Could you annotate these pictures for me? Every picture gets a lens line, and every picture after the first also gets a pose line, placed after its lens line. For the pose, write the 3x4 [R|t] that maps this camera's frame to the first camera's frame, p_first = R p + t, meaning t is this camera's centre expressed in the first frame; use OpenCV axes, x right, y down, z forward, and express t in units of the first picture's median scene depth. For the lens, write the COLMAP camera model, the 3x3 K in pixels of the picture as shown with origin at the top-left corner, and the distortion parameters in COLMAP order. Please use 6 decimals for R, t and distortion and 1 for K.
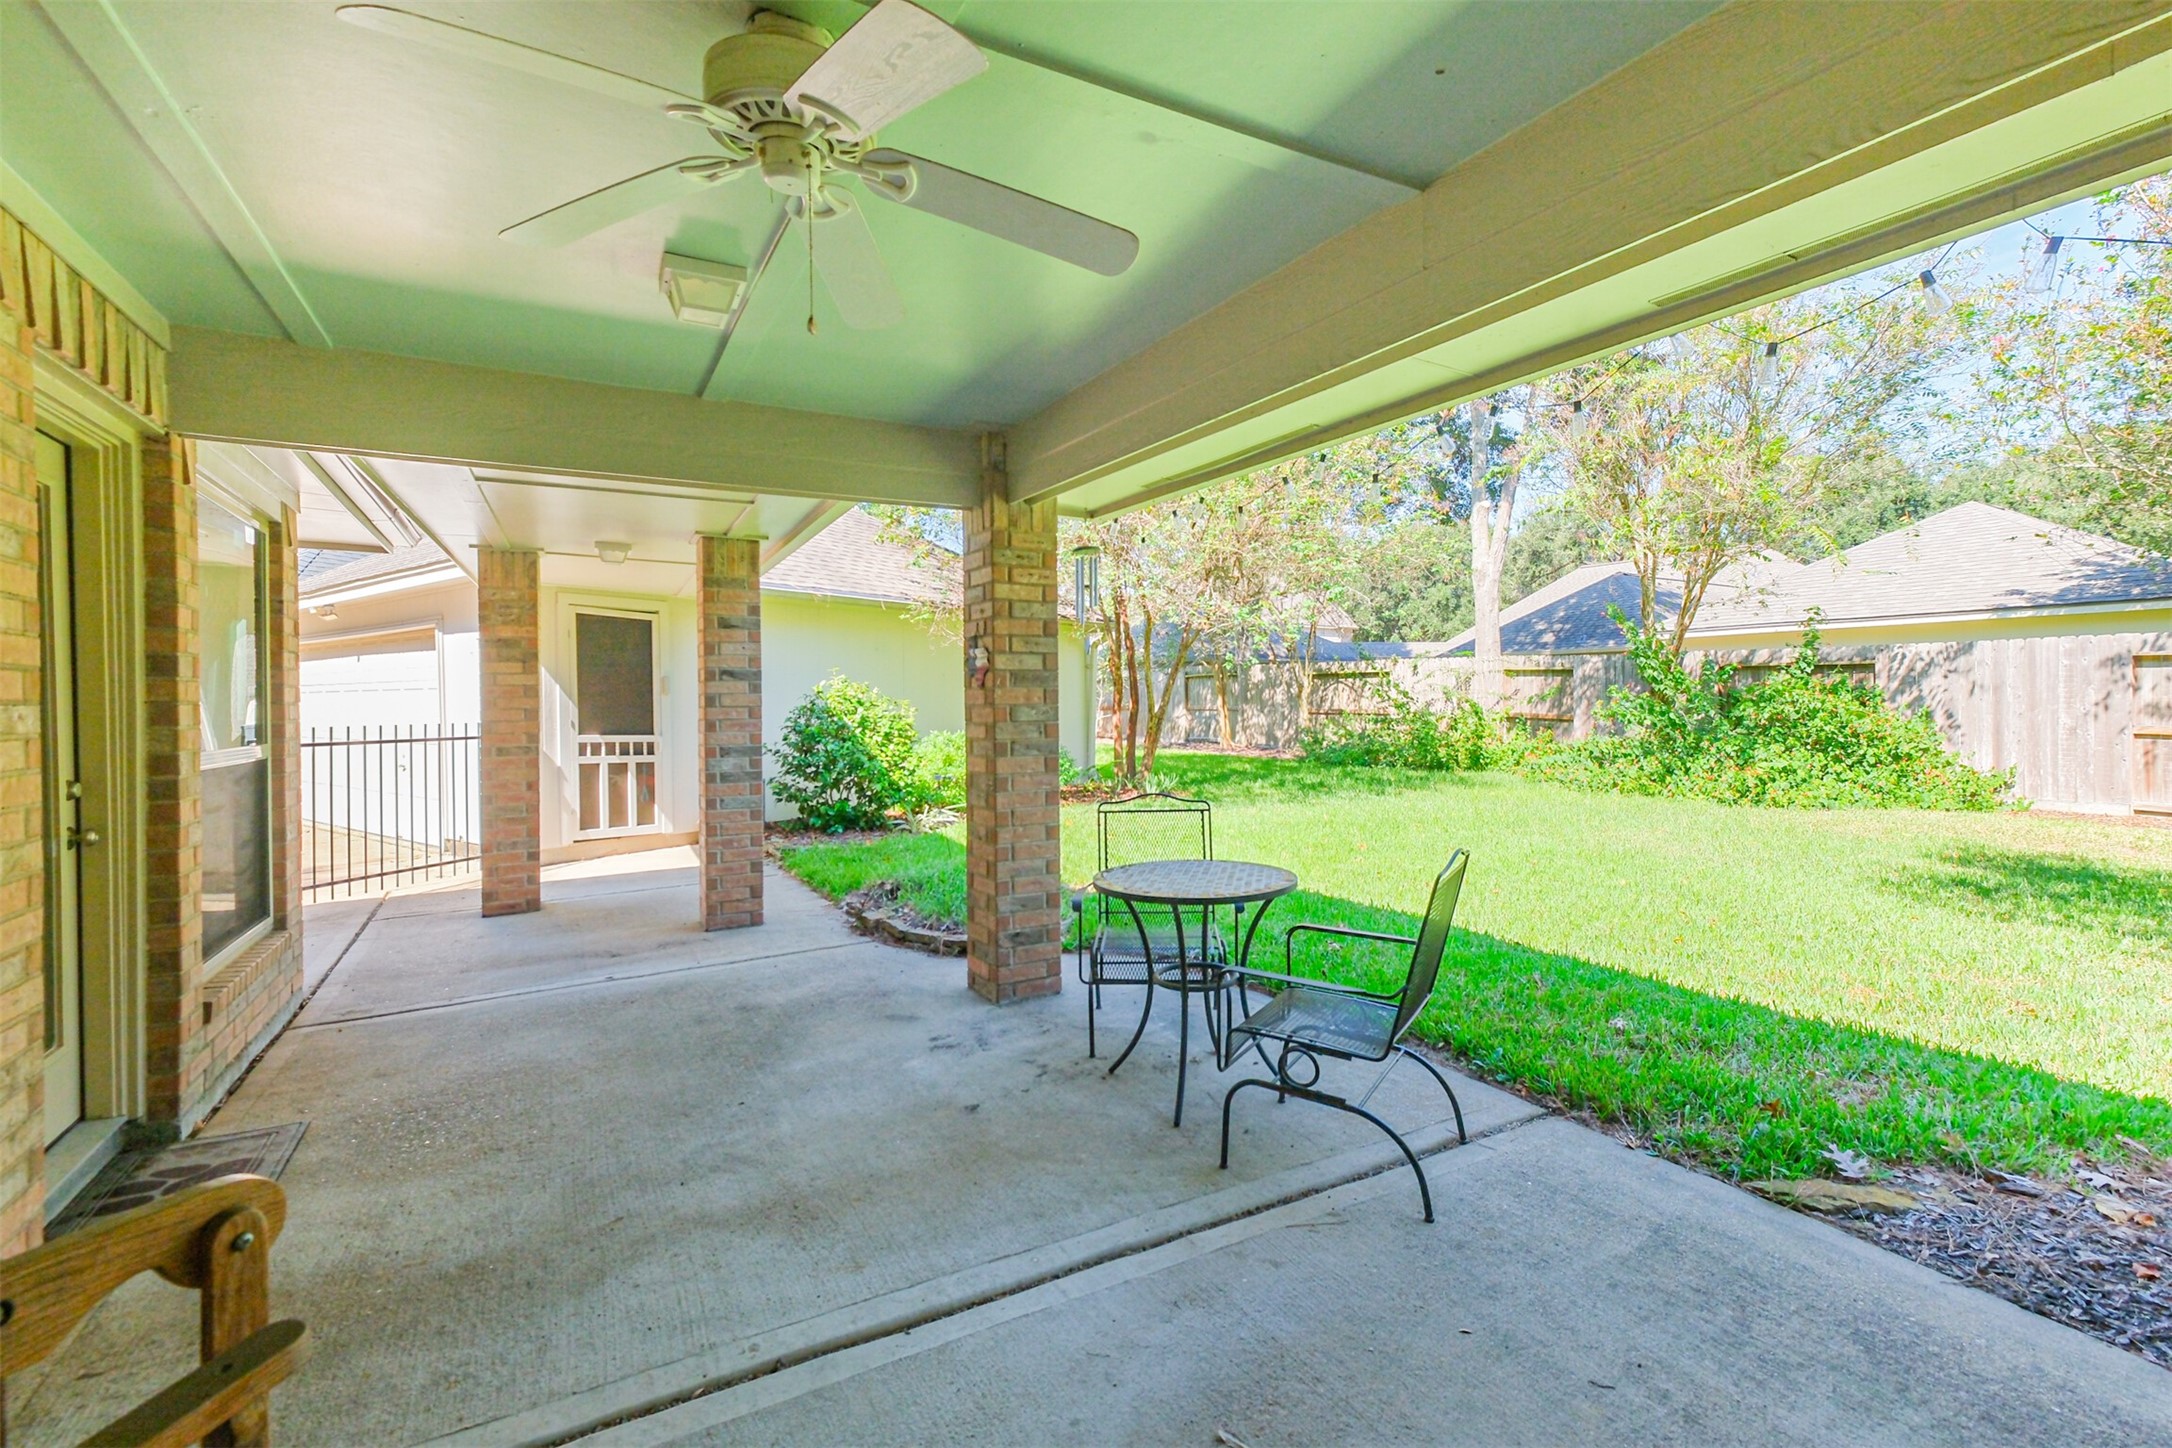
lens RADIAL K [[975.6, 0, 1081.2], [0, 975.6, 709.6], [0, 0, 1]] dist [0.002959, 0.000304]
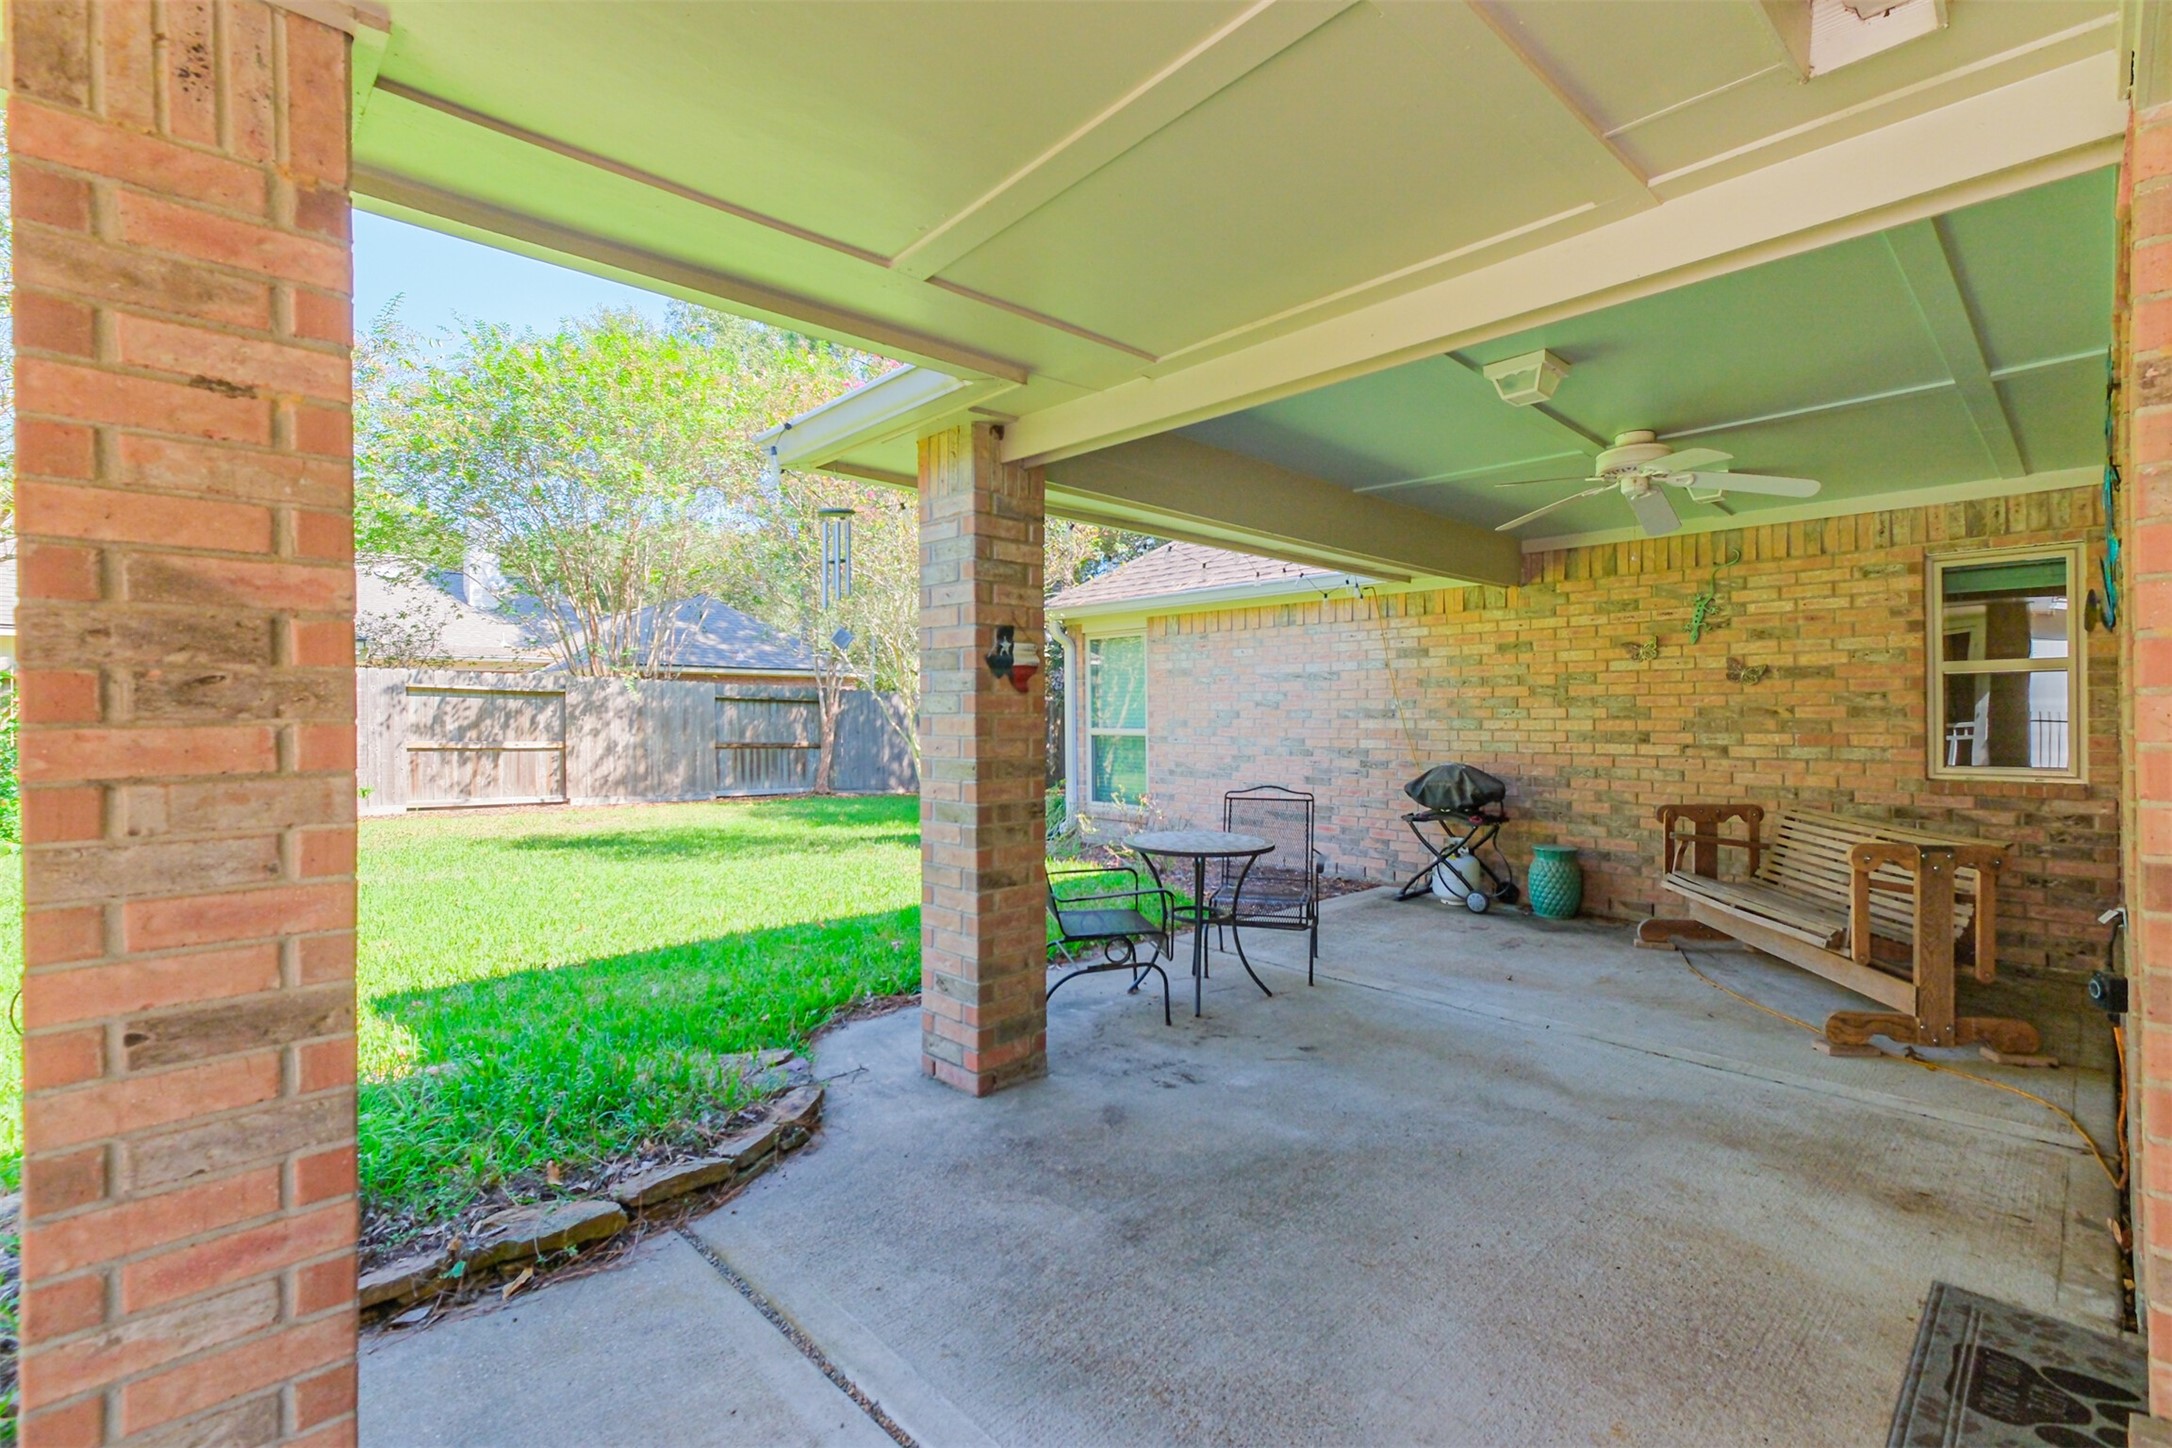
lens RADIAL K [[975.6, 0, 1081.2], [0, 975.6, 709.6], [0, 0, 1]] dist [0.002959, 0.000304]
pose [[-0.255454, 0.009839, 0.966771, -1.030271], [0.016325, 0.999850, -0.005862, -0.007307], [-0.966683, 0.014285, -0.255577, 1.335971]]
